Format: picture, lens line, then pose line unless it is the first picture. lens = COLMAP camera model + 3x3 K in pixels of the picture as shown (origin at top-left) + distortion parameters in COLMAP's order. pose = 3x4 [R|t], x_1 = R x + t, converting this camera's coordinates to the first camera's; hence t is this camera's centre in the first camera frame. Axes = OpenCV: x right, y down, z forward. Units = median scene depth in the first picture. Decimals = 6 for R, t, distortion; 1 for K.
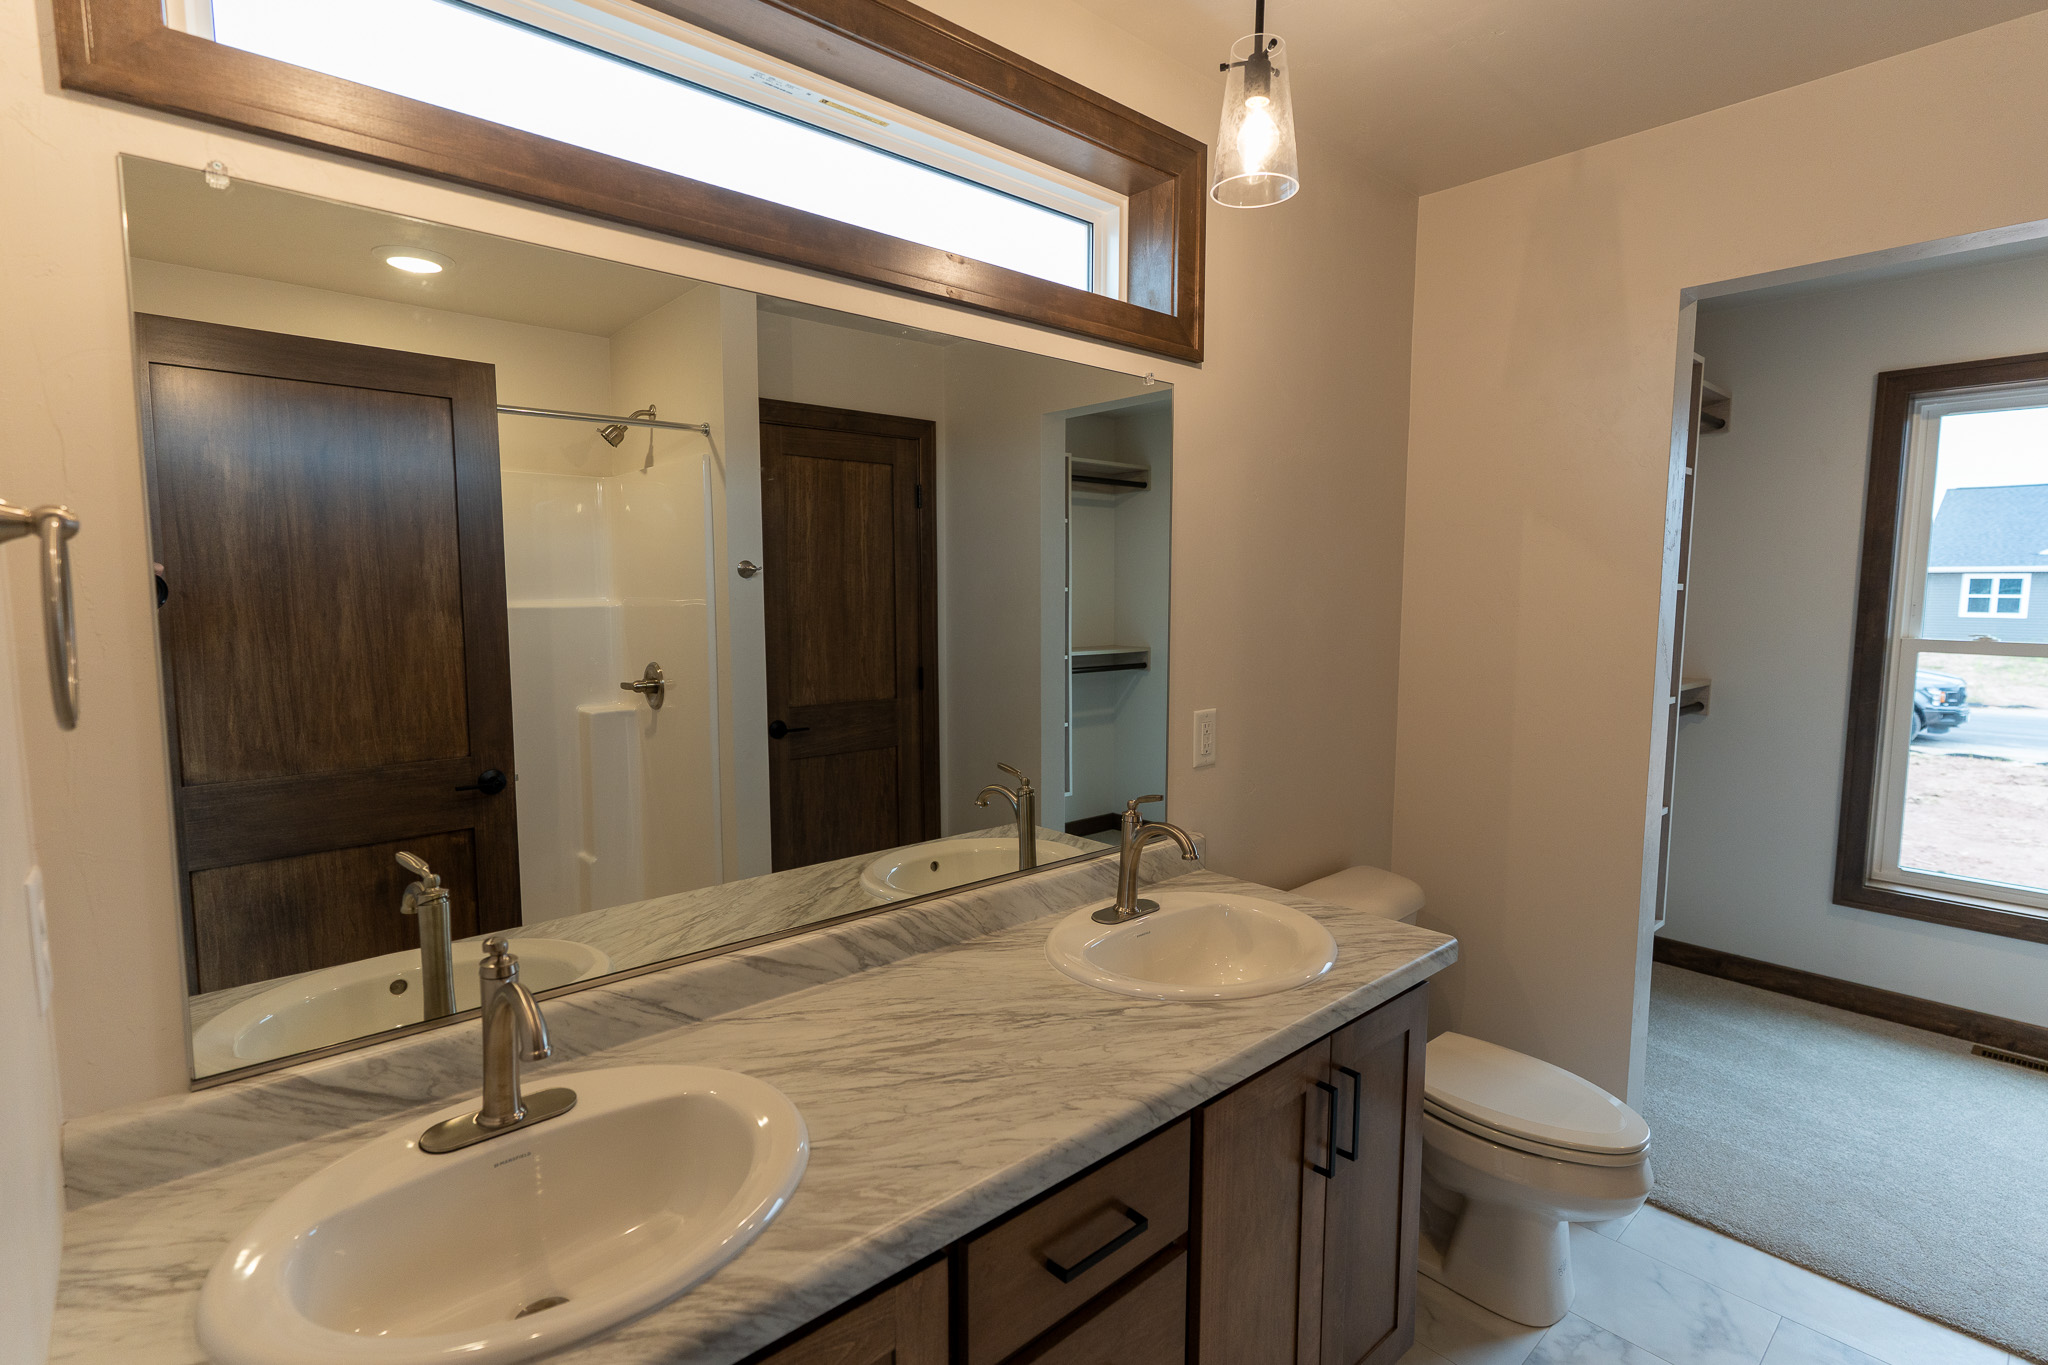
lens RADIAL K [[982.1, 0, 991.2], [0, 982.1, 671.9], [0, 0, 1]] dist [0.004594, -0.000320]
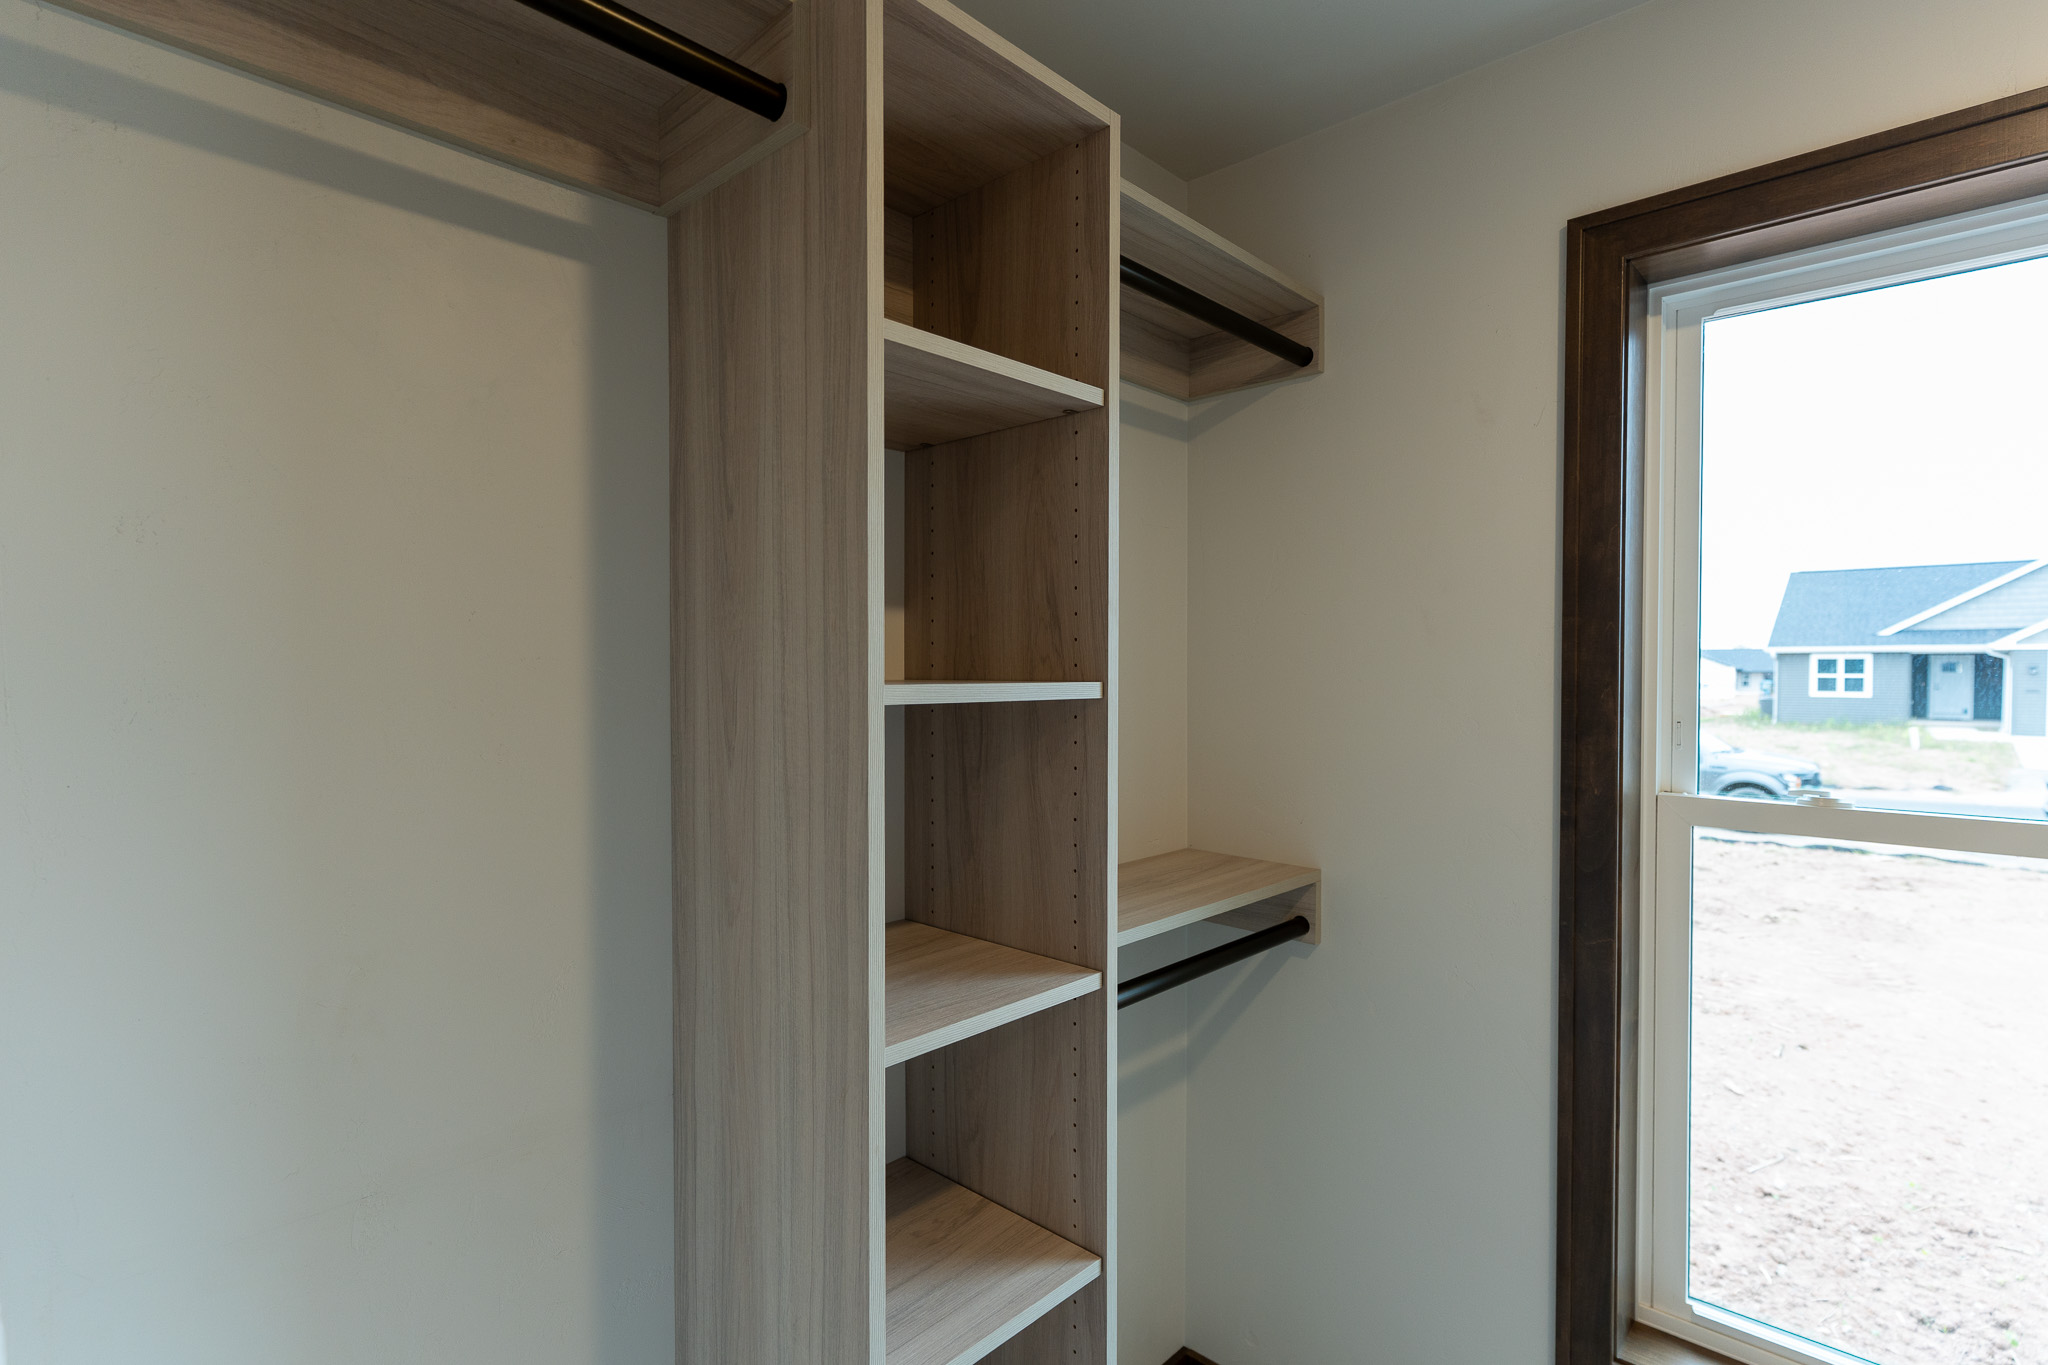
lens RADIAL K [[952.9, 0, 1024.2], [0, 952.9, 674.3], [0, 0, 1]] dist [0.000524, -0.000713]
pose [[0.996488, -0.001903, 0.083708, 0.133122], [0.008405, 0.996965, -0.077394, -0.013151], [-0.083307, 0.077825, 0.993480, 0.130162]]
